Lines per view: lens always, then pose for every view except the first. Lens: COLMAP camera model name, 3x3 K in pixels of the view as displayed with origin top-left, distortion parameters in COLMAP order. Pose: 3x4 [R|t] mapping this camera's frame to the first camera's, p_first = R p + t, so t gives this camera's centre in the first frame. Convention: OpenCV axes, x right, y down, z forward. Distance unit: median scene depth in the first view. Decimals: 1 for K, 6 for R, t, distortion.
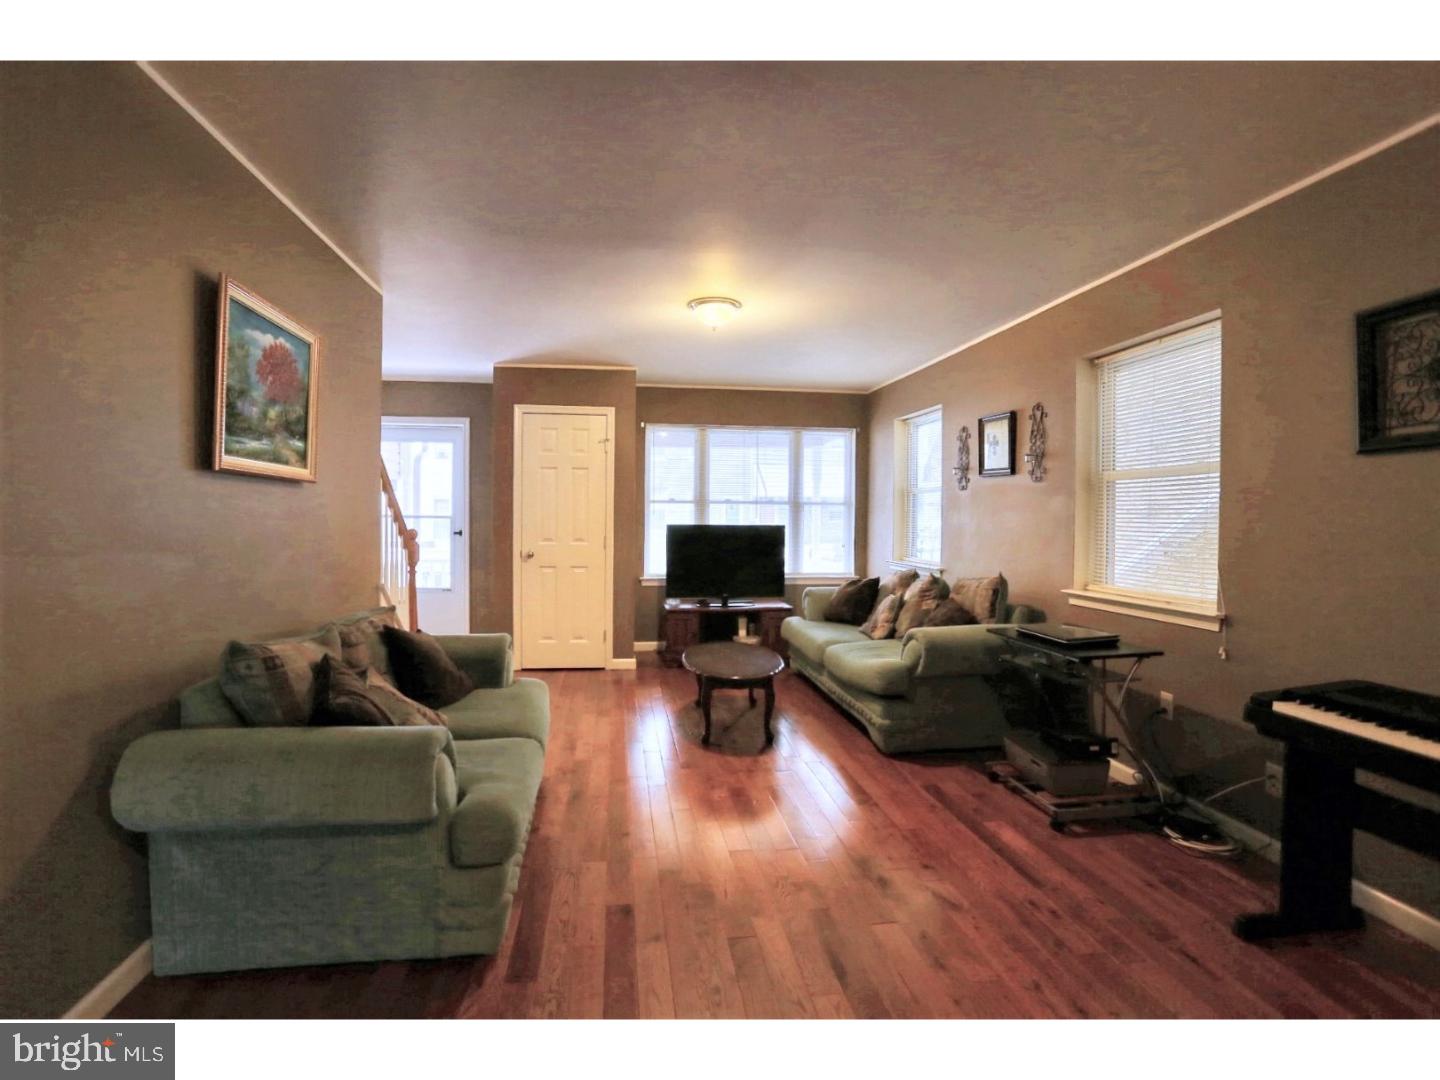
lens RADIAL K [[674.4, 0, 720.0], [0, 674.4, 540.0], [0, 0, 1]] dist [-0.035034, 0.000429]
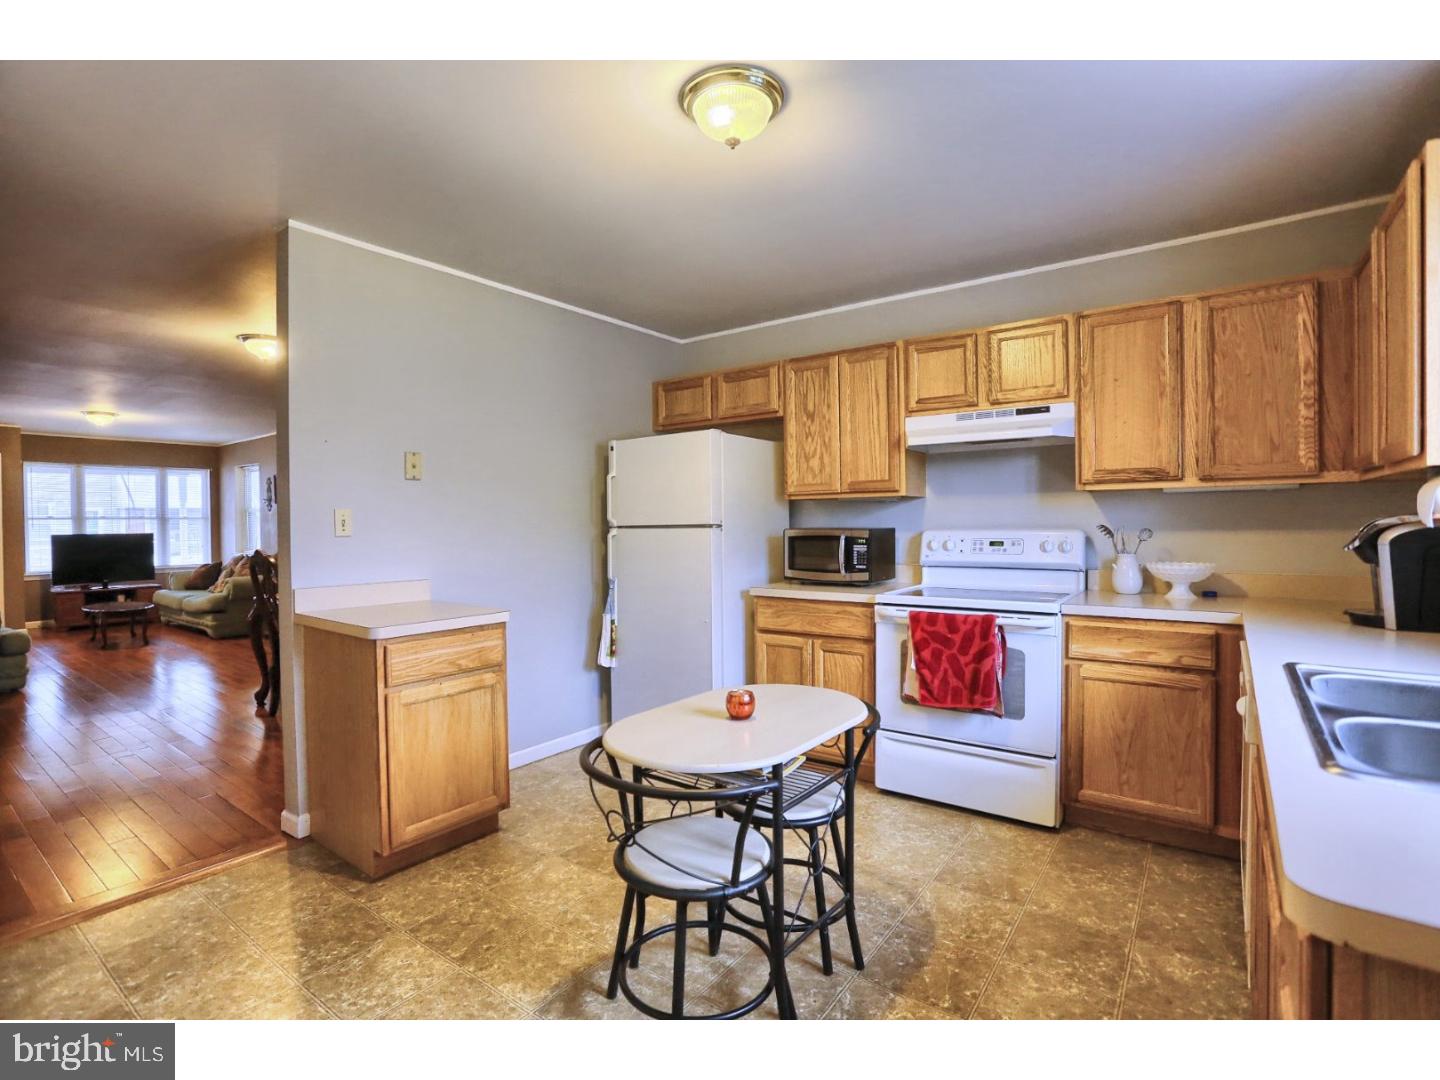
lens RADIAL K [[674.4, 0, 720.0], [0, 674.4, 540.0], [0, 0, 1]] dist [-0.035034, 0.000429]
pose [[0.699321, -0.031750, 0.714102, -0.069894], [0.038637, 0.999232, 0.006589, 0.034640], [-0.713763, 0.022983, 0.700010, -0.971161]]
